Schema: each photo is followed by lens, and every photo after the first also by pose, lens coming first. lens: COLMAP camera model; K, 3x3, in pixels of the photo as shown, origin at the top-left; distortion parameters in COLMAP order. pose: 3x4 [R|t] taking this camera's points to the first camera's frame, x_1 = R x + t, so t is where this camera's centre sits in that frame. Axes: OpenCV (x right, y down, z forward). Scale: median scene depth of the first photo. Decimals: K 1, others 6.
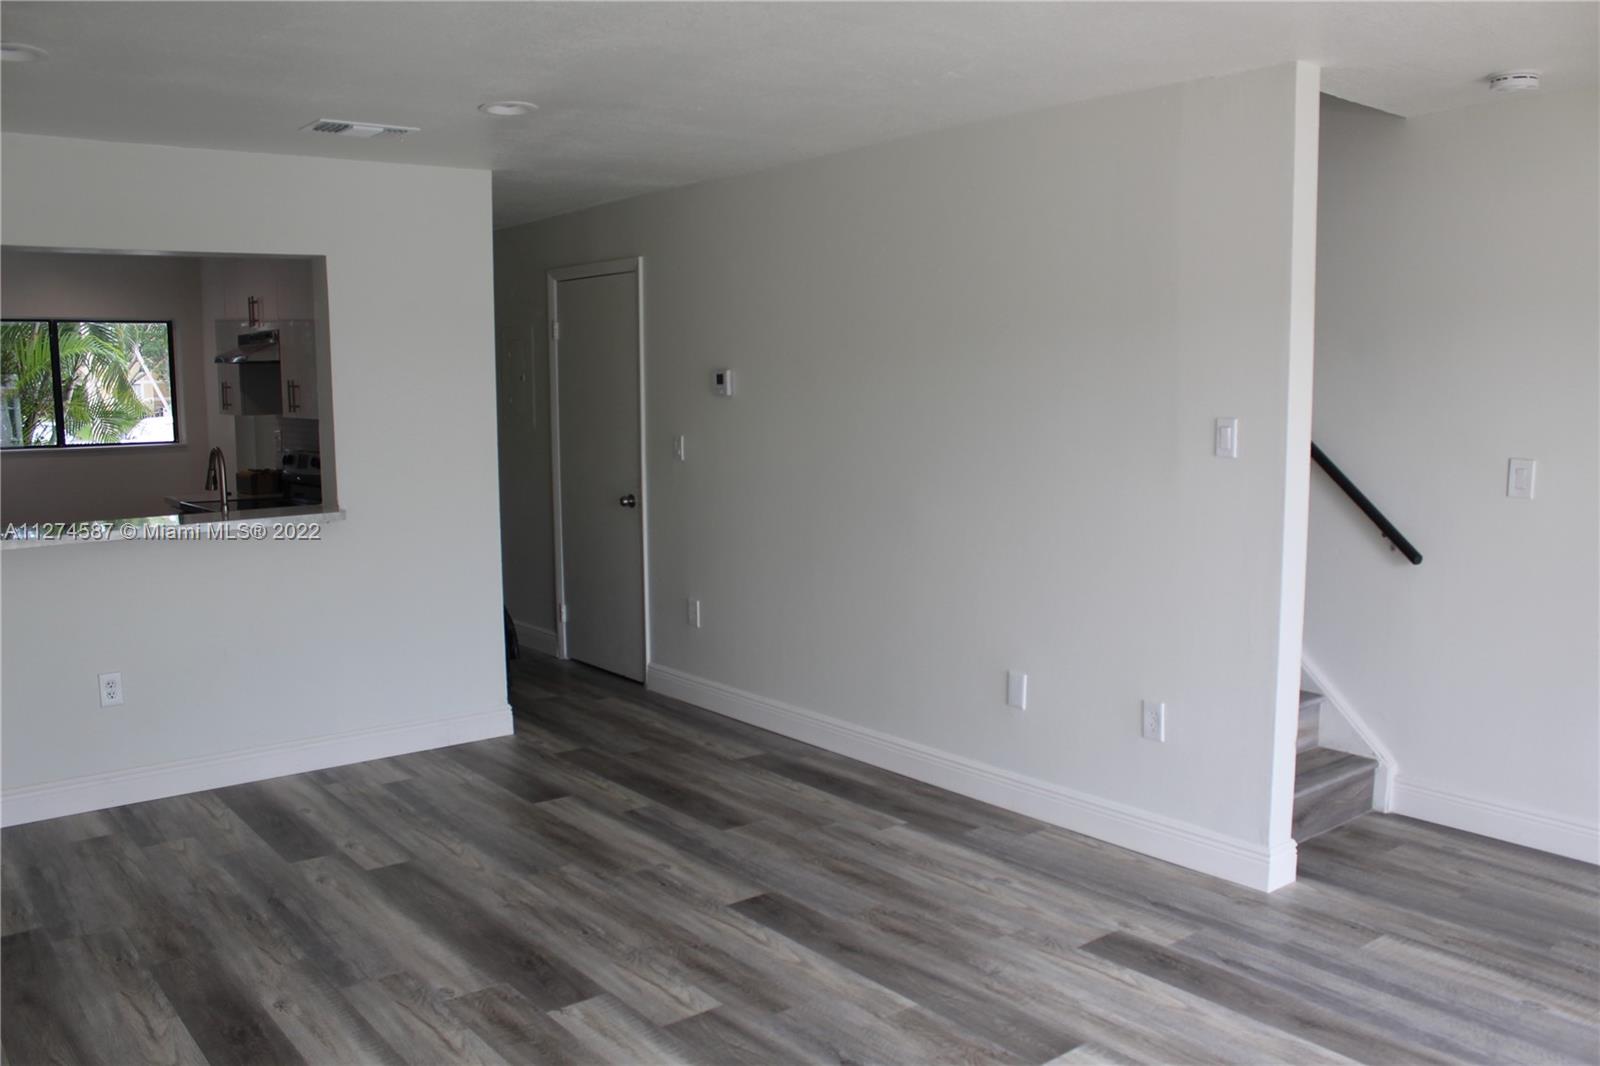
lens RADIAL K [[1326.8, 0, 793.4], [0, 1326.8, 536.7], [0, 0, 1]] dist [-0.129108, 0.106420]
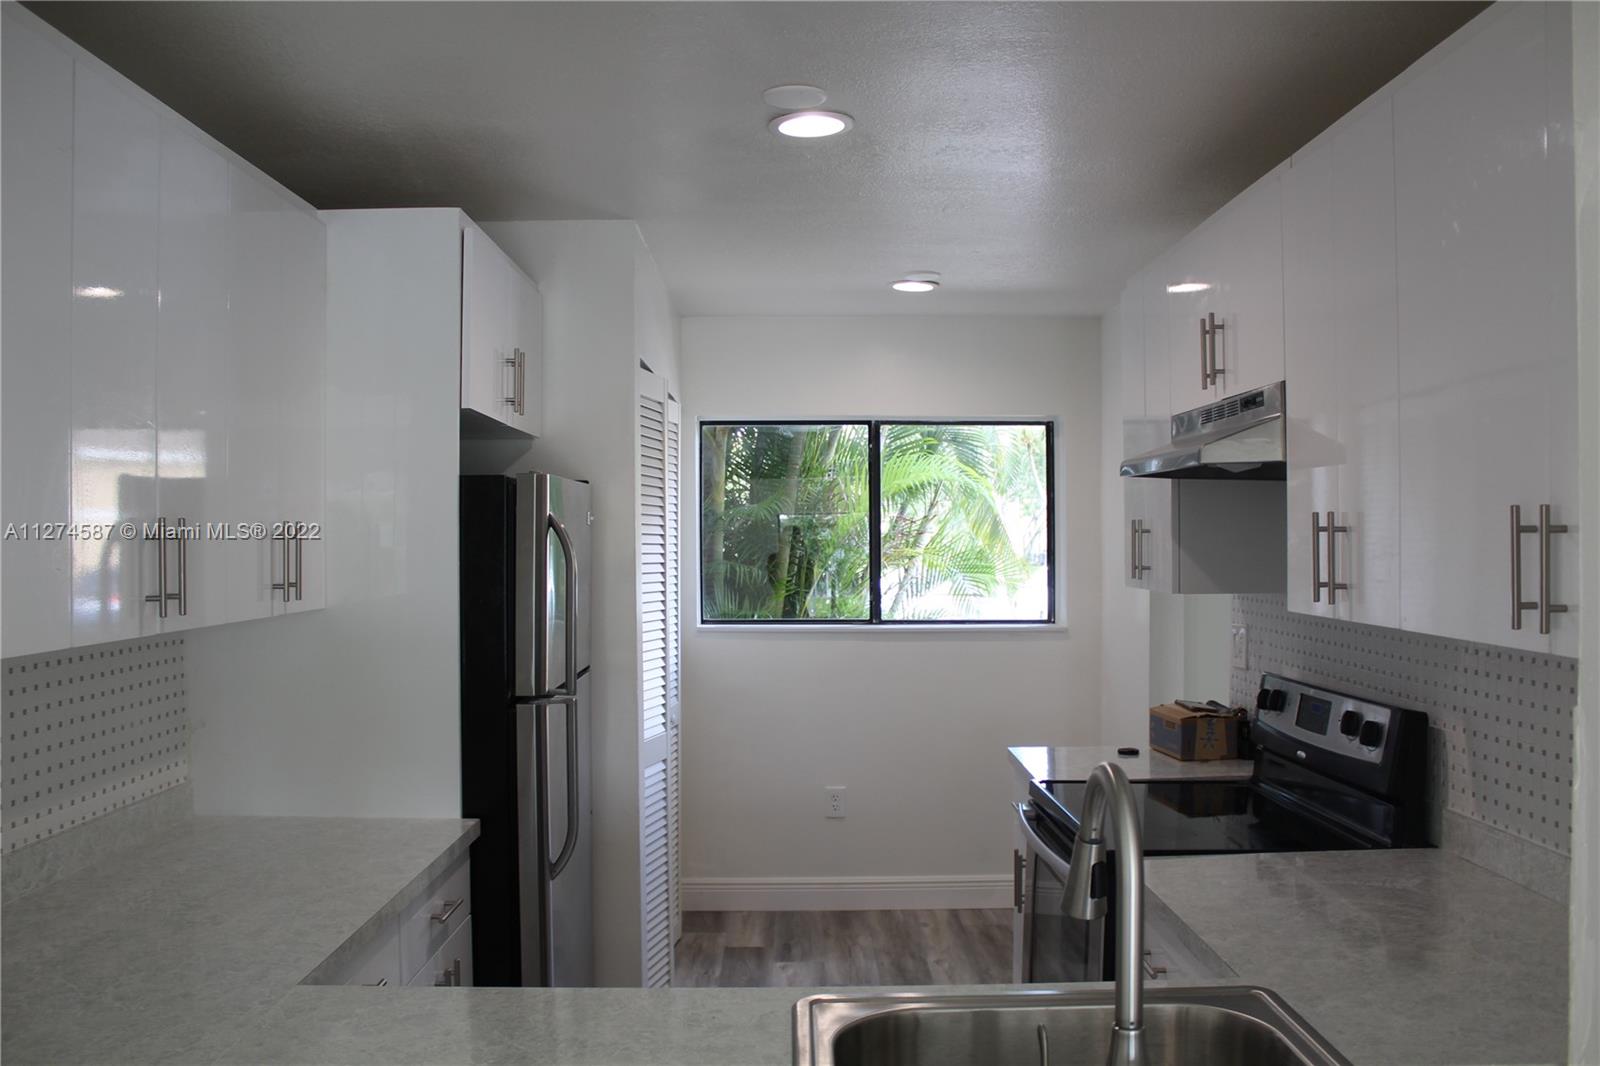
lens RADIAL K [[1326.8, 0, 797.5], [0, 1326.8, 534.7], [0, 0, 1]] dist [-0.129108, 0.106420]
pose [[0.792825, 0.007863, -0.609398, -0.242205], [-0.078856, 0.992835, -0.089781, -0.060416], [0.604326, 0.119235, 0.787765, 0.542614]]
